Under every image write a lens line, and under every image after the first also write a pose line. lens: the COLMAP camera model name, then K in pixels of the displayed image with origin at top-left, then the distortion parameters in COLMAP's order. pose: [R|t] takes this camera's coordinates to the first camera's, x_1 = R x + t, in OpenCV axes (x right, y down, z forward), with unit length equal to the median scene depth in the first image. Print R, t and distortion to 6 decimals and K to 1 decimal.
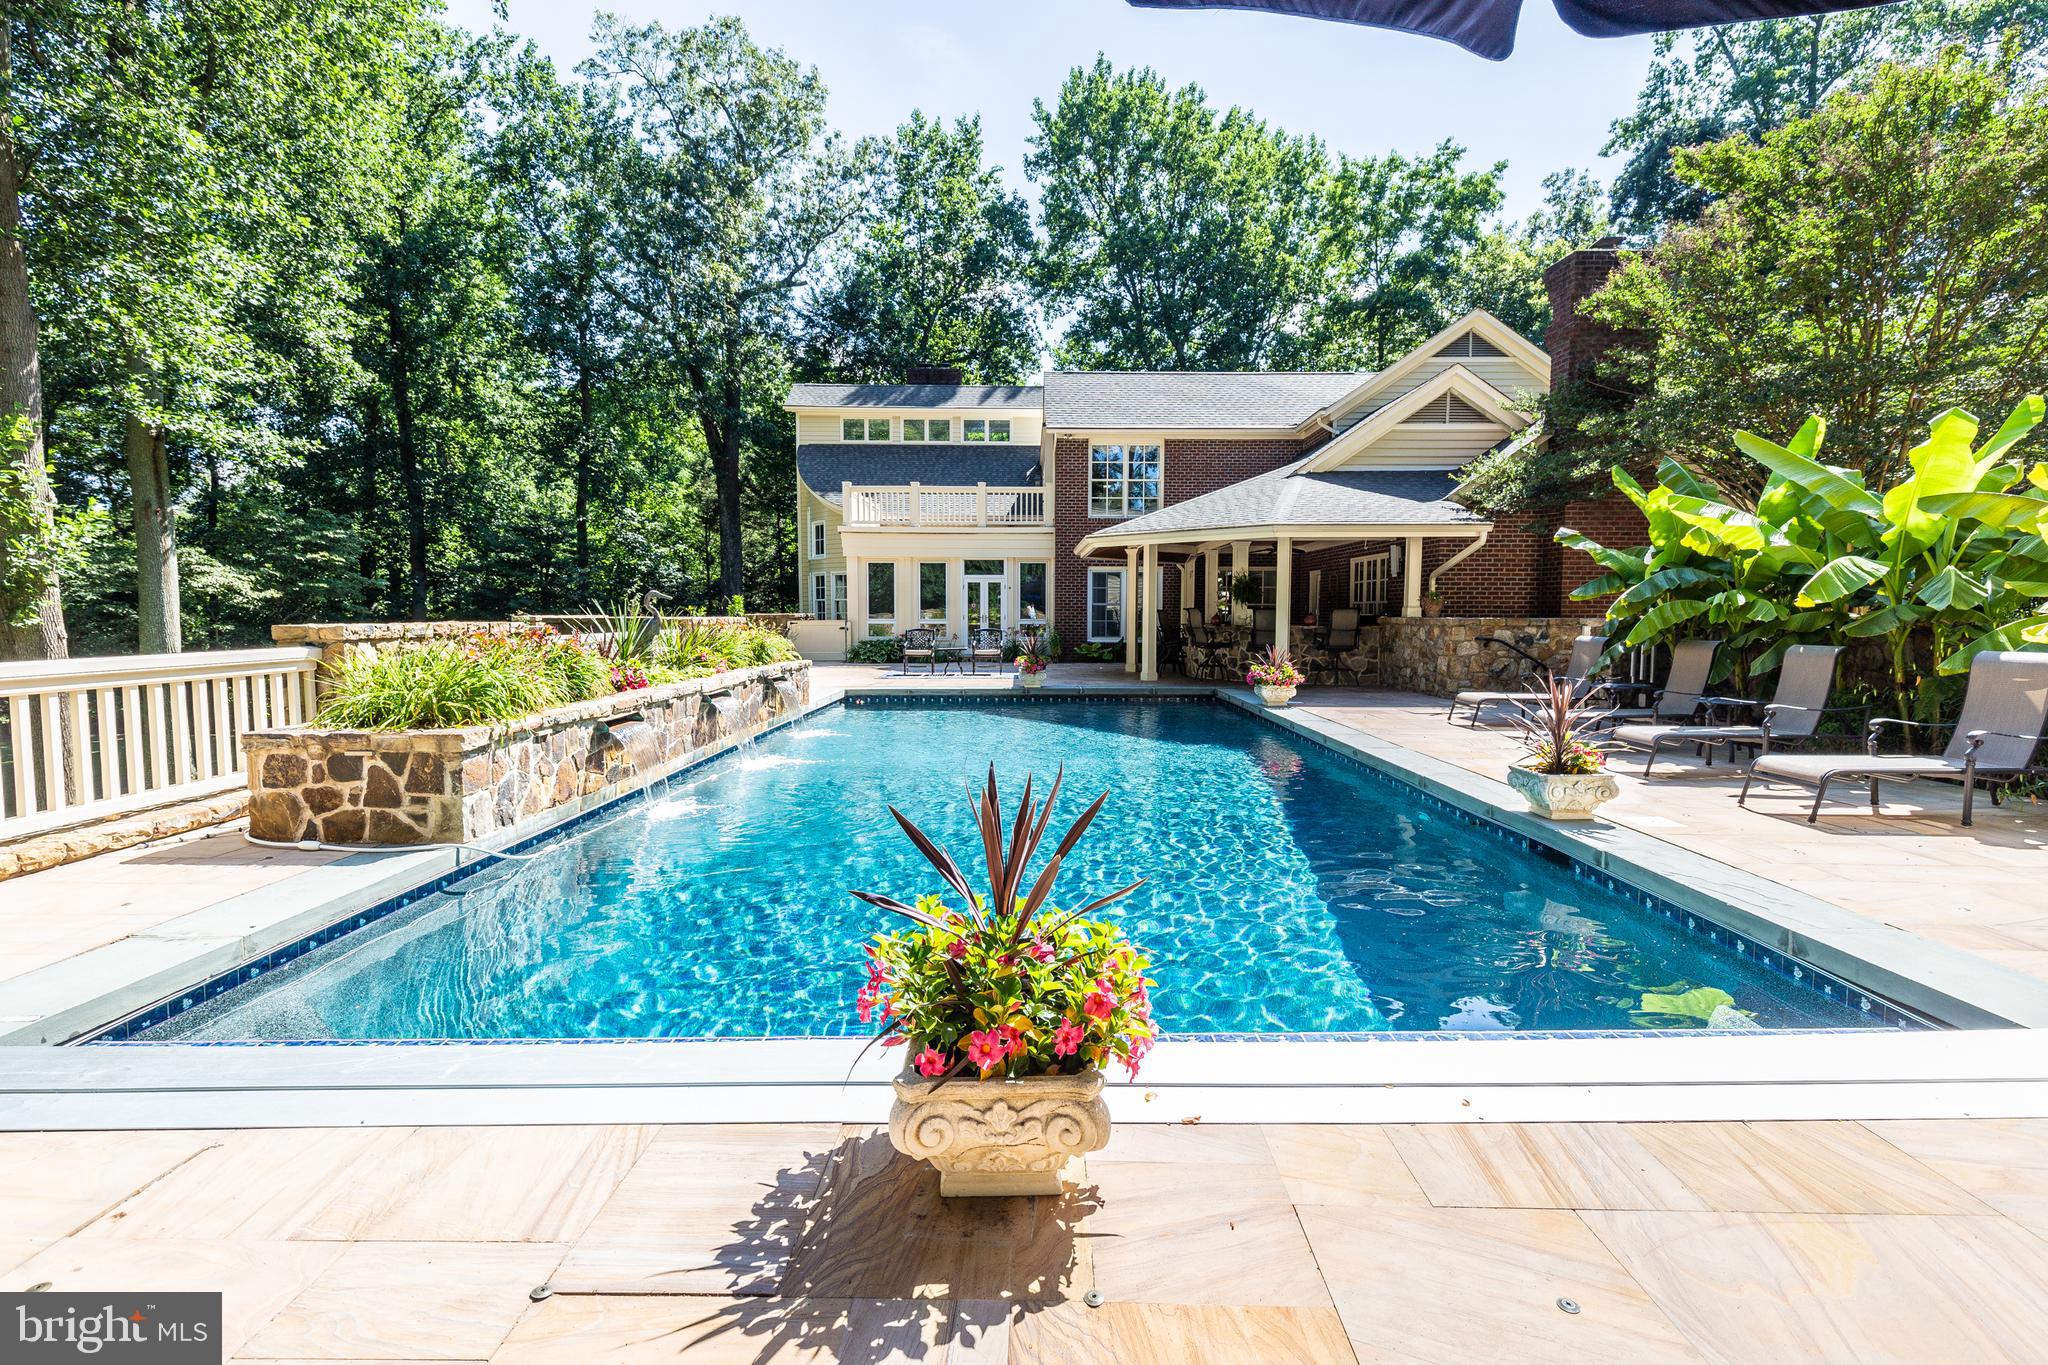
lens RADIAL K [[930.8, 0, 1037.0], [0, 930.8, 661.3], [0, 0, 1]] dist [0.007260, -0.004486]
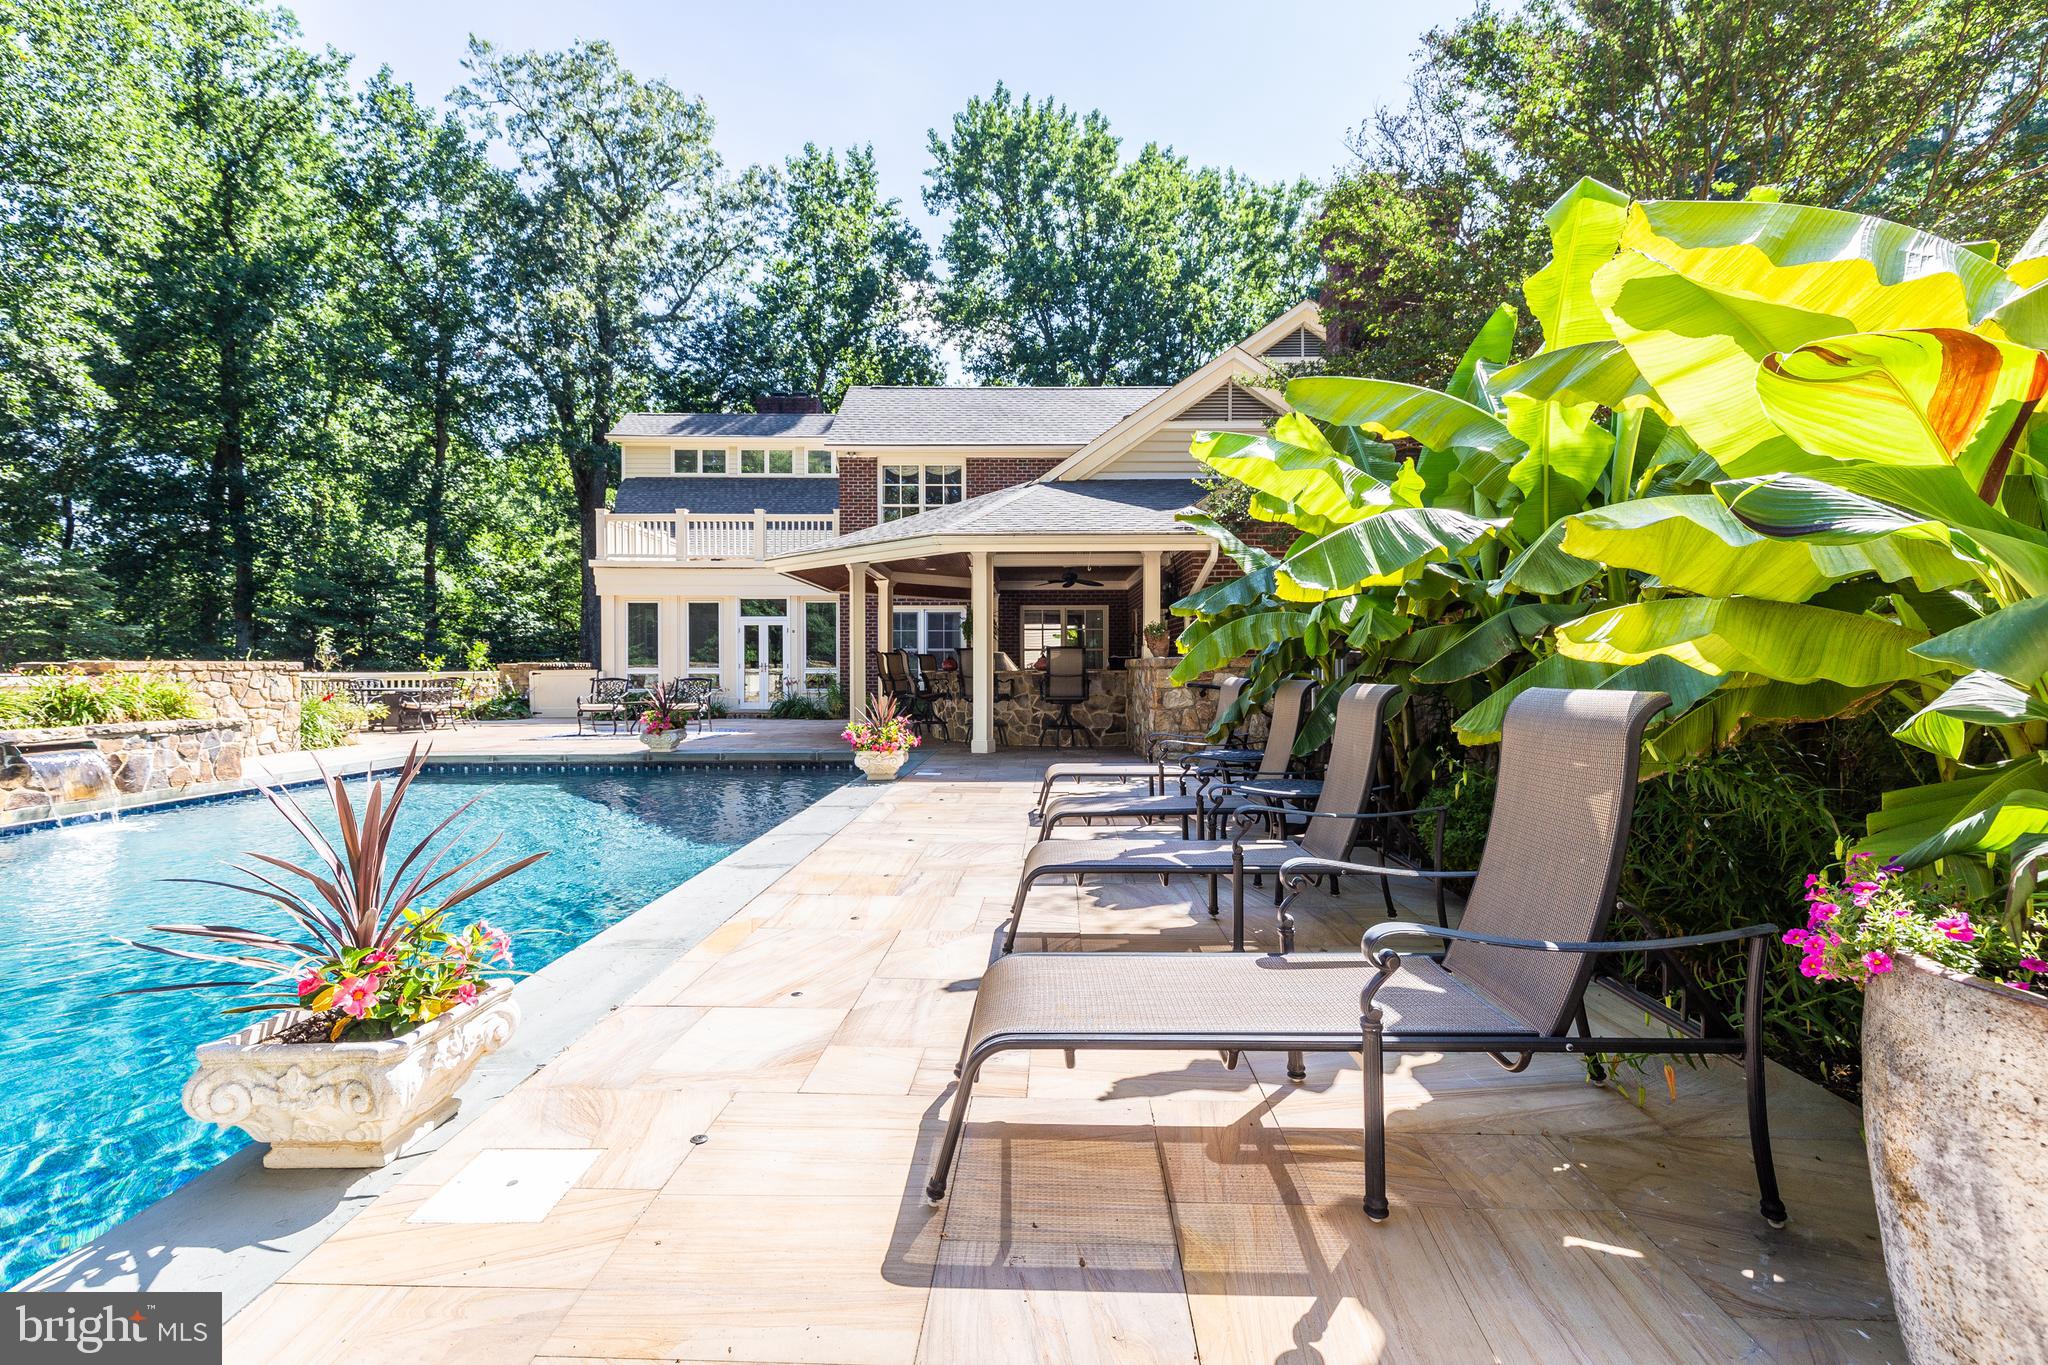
lens RADIAL K [[930.8, 0, 1023.5], [0, 930.8, 666.2], [0, 0, 1]] dist [0.007260, -0.004486]
pose [[0.999966, -0.002389, -0.007858, 0.103542], [0.001960, 0.998528, -0.054205, 0.000108], [0.007976, 0.054188, 0.998499, 0.079490]]
